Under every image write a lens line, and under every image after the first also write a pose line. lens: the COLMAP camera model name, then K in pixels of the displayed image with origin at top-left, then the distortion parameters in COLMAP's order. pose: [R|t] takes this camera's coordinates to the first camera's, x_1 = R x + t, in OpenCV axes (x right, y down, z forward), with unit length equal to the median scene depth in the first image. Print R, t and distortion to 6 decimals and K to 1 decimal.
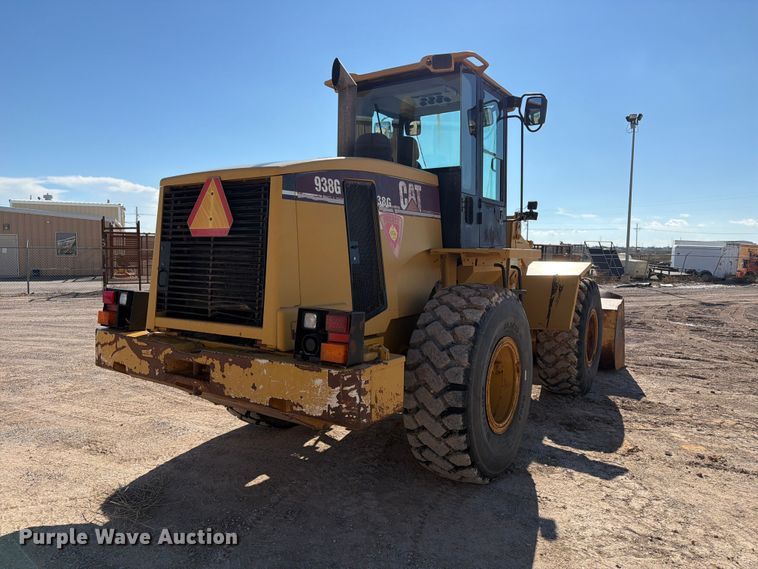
lens RADIAL K [[532.6, 0, 379.3], [0, 532.6, 291.1], [0, 0, 1]] dist [0.072589, -0.090260]
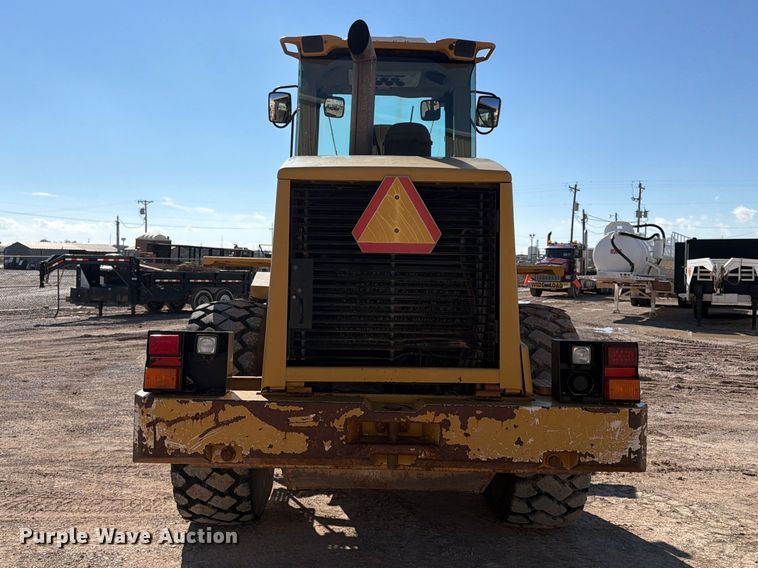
lens RADIAL K [[715.0, 0, 379.0], [0, 715.0, 284.0], [0, 0, 1]] dist [0.137025, -0.007044]
pose [[0.816153, -0.013555, 0.577676, -0.912355], [0.032461, 0.999222, -0.022417, -0.037170], [-0.576923, 0.037048, 0.815958, 0.194691]]
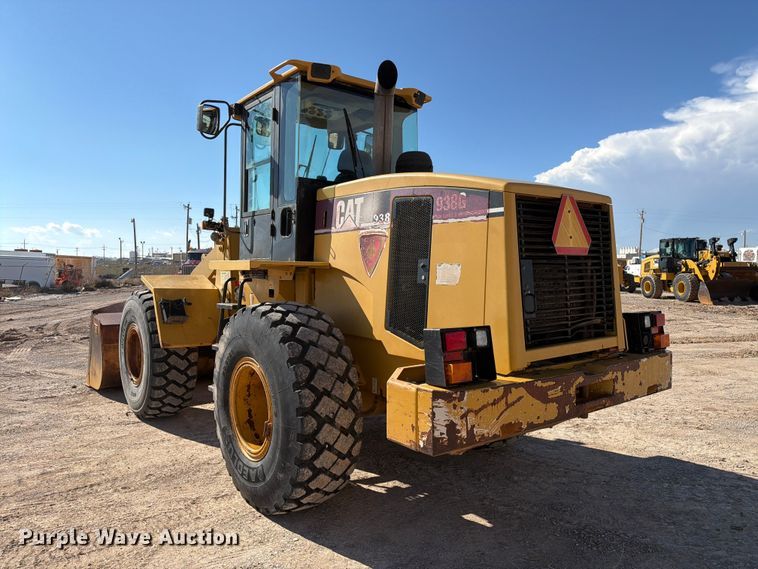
lens RADIAL K [[532.6, 0, 379.3], [0, 532.6, 291.1], [0, 0, 1]] dist [0.072589, -0.090260]
pose [[0.310460, -0.053567, 0.949076, -1.350203], [0.070326, 0.996969, 0.033266, -0.092949], [-0.947982, 0.056417, 0.313286, 1.024186]]
